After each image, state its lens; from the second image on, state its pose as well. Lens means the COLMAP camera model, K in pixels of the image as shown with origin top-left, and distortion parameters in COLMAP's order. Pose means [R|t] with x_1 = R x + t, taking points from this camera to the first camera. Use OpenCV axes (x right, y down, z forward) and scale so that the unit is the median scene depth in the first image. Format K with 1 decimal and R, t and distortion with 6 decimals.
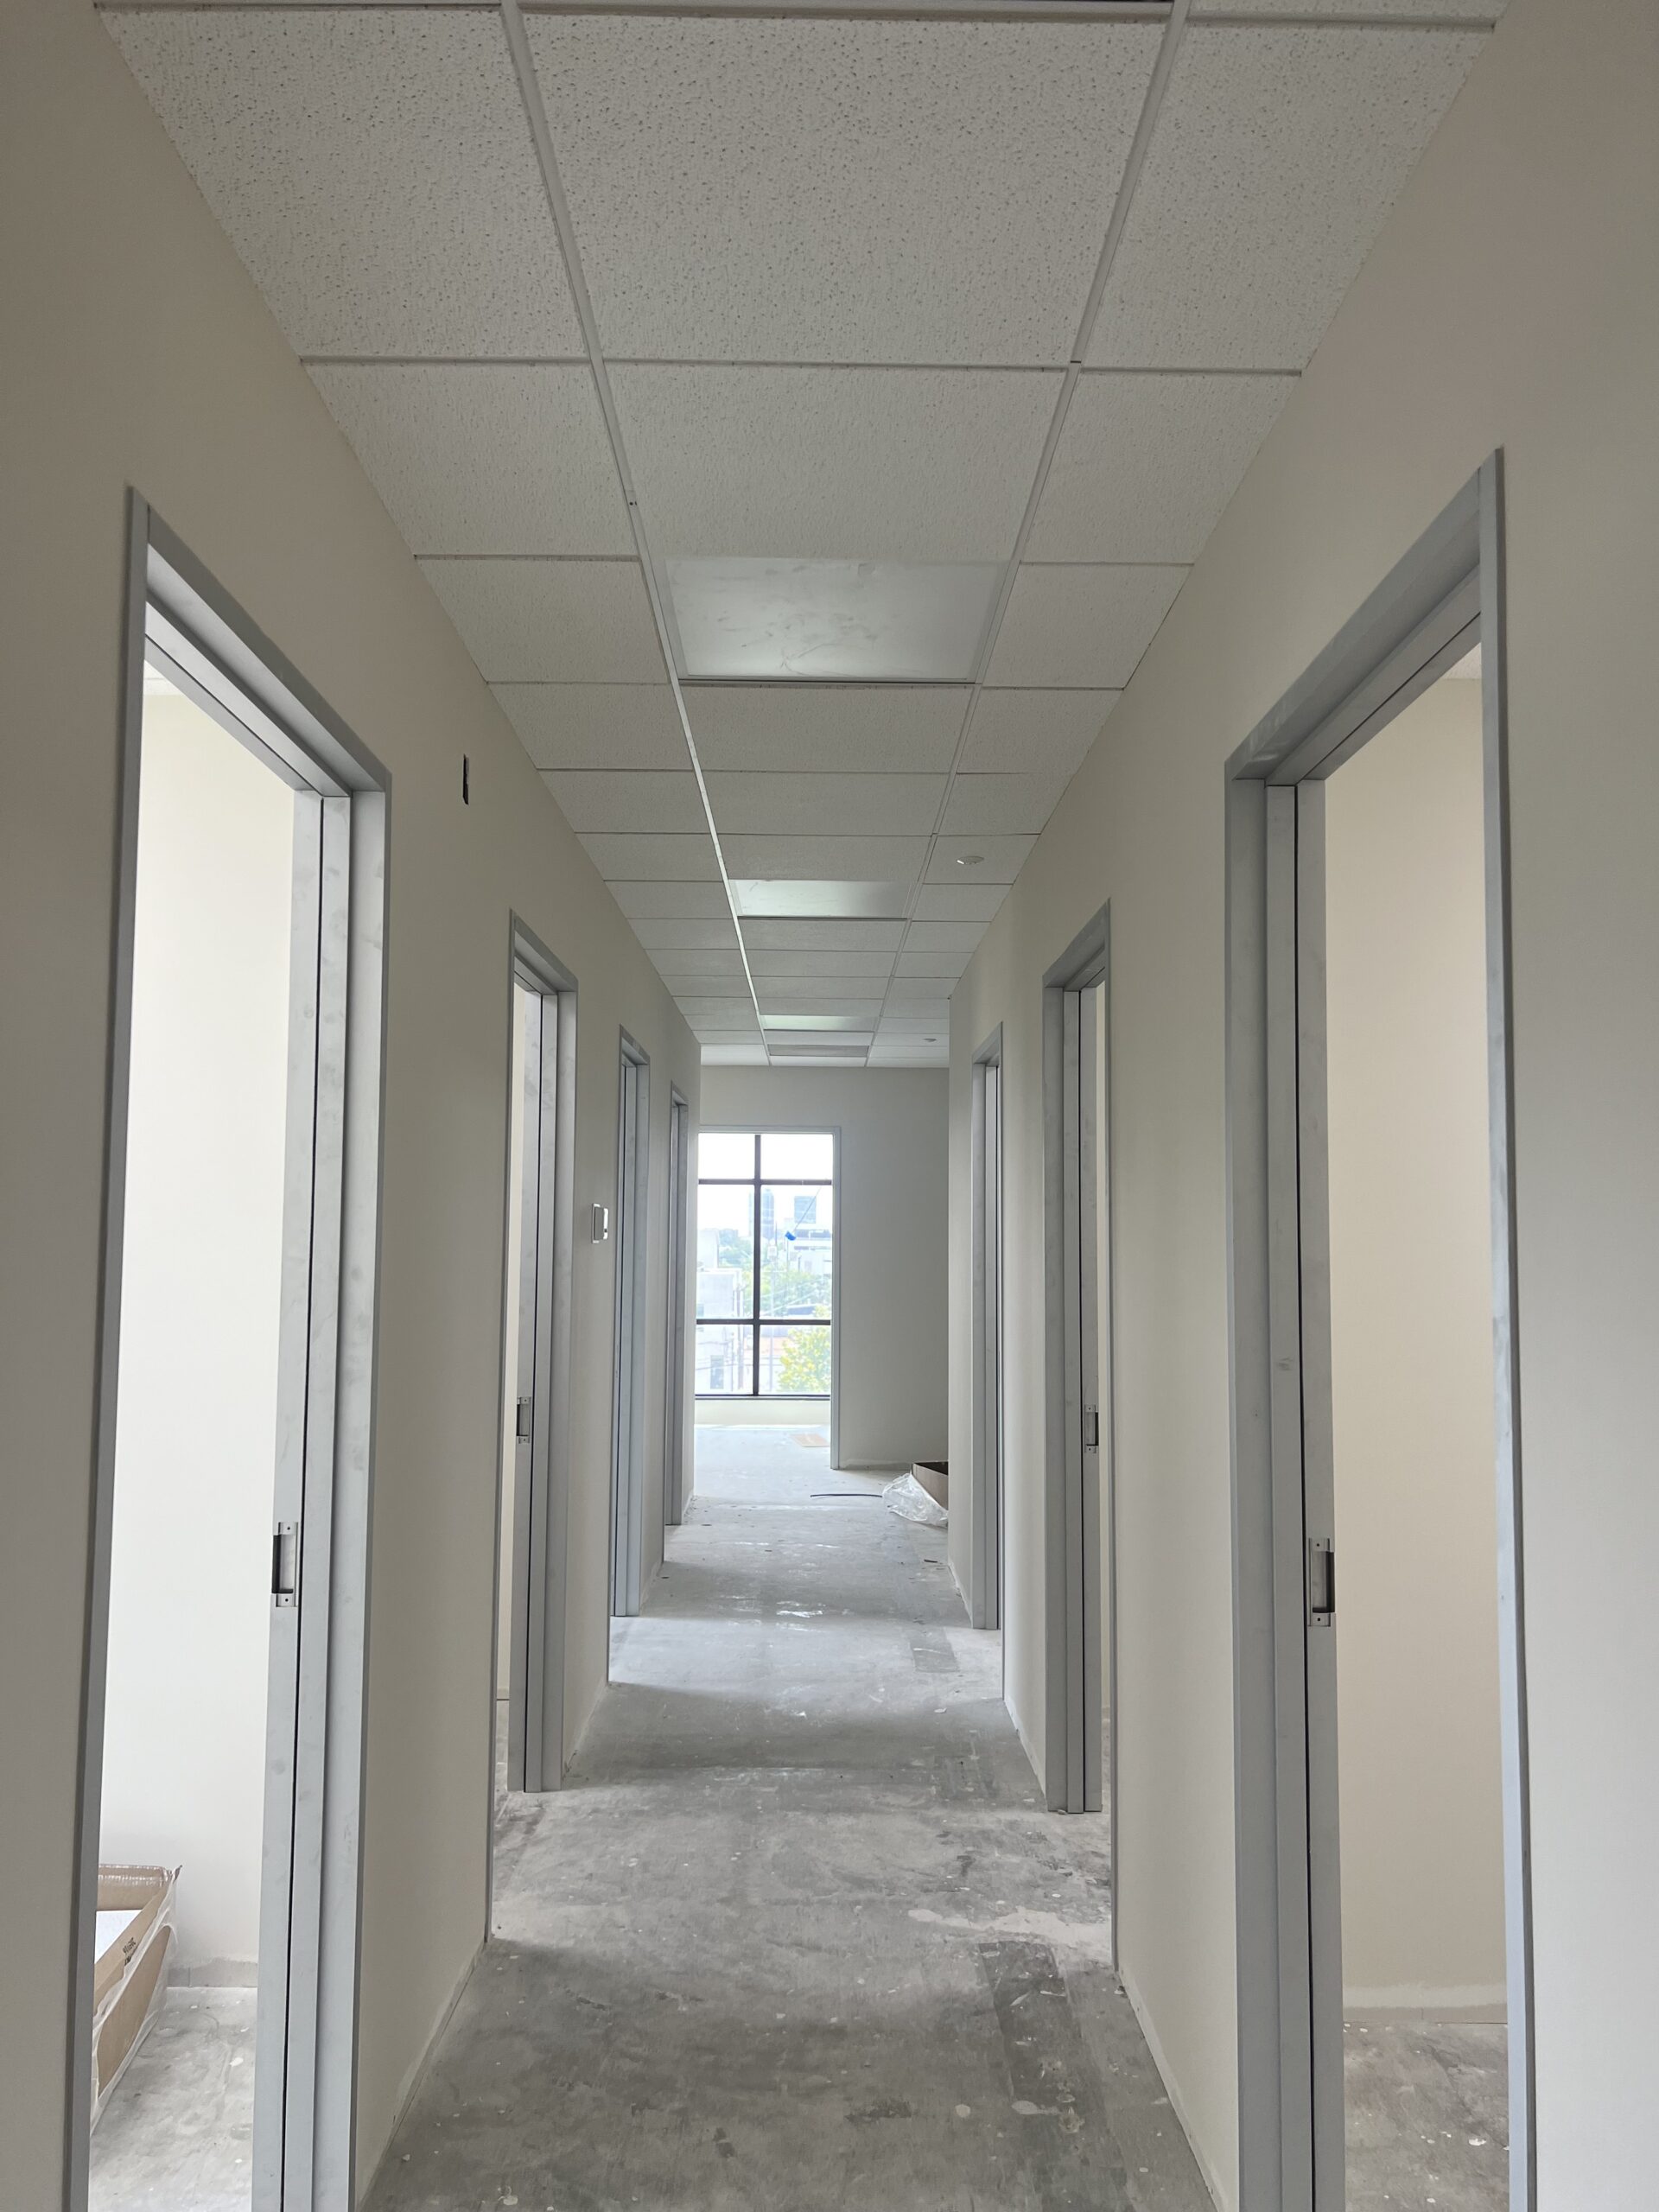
lens RADIAL K [[1674.1, 0, 819.4], [0, 1674.1, 1107.2], [0, 0, 1]] dist [0.002844, -0.014608]
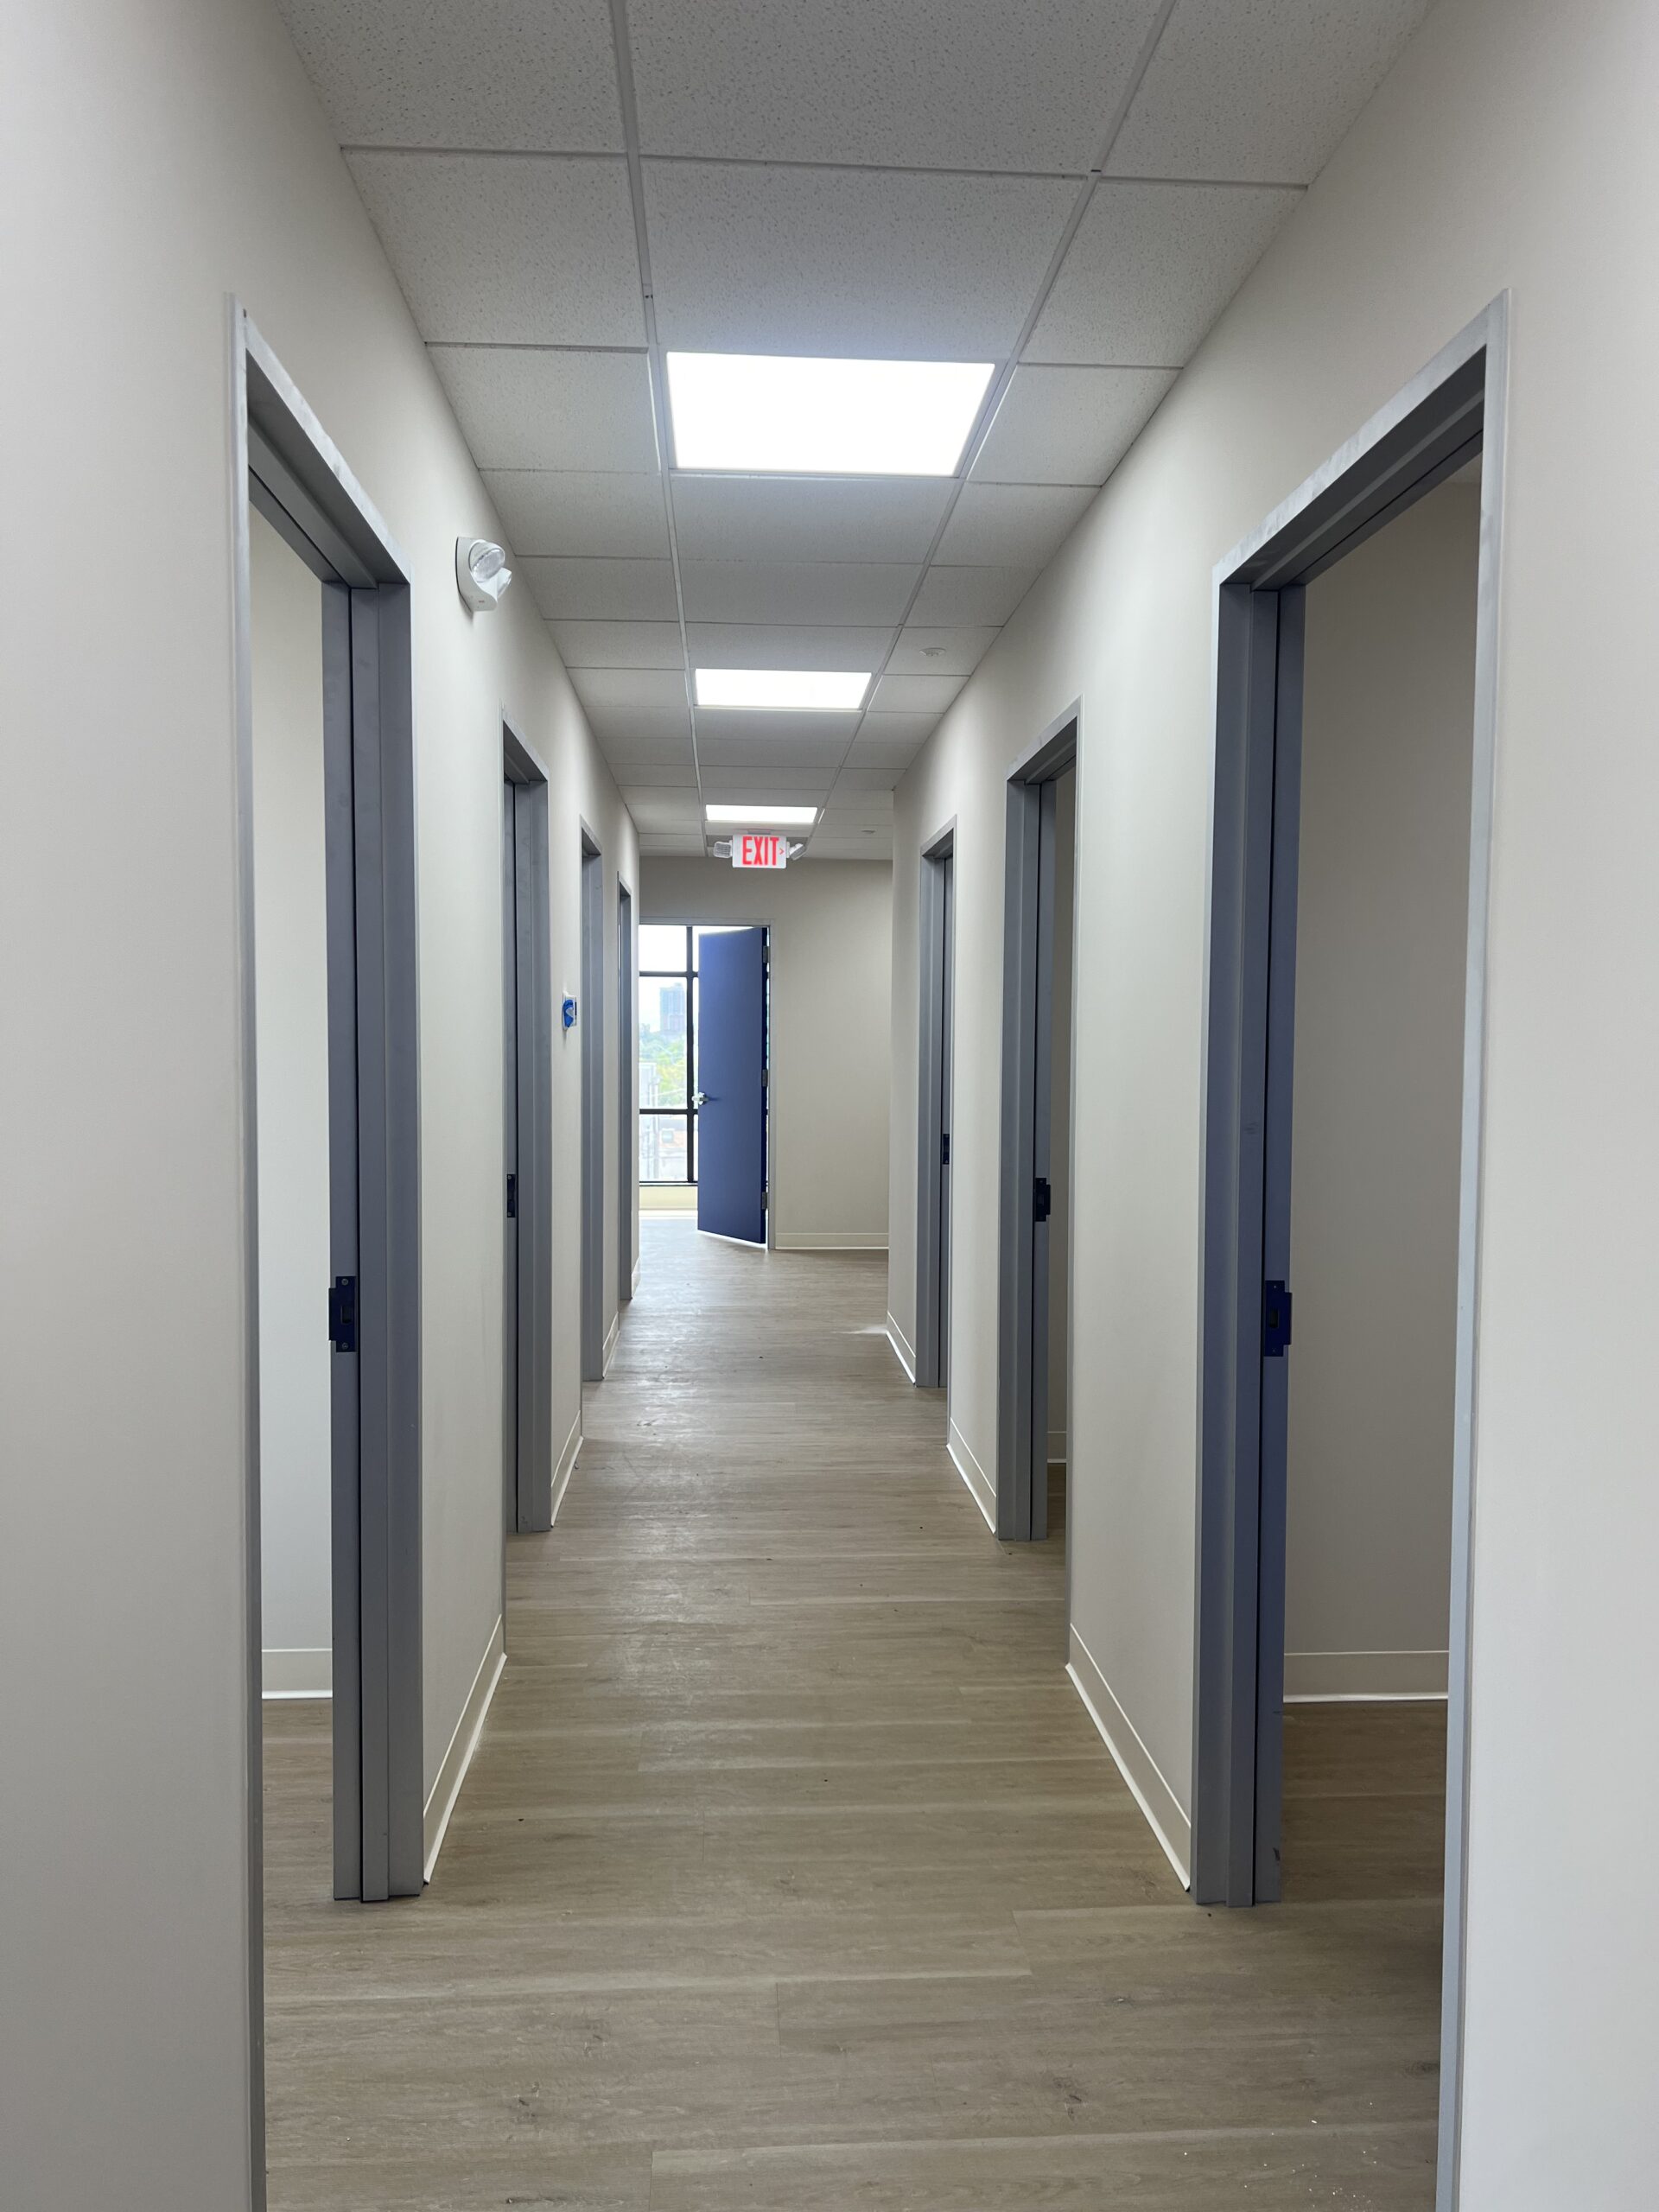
lens RADIAL K [[1674.1, 0, 838.5], [0, 1674.1, 1110.8], [0, 0, 1]] dist [0.002844, -0.014608]
pose [[0.998281, -0.004375, 0.058441, -0.069264], [-0.002940, 0.992215, 0.124504, 0.005116], [-0.058531, -0.124461, 0.990497, -0.091722]]
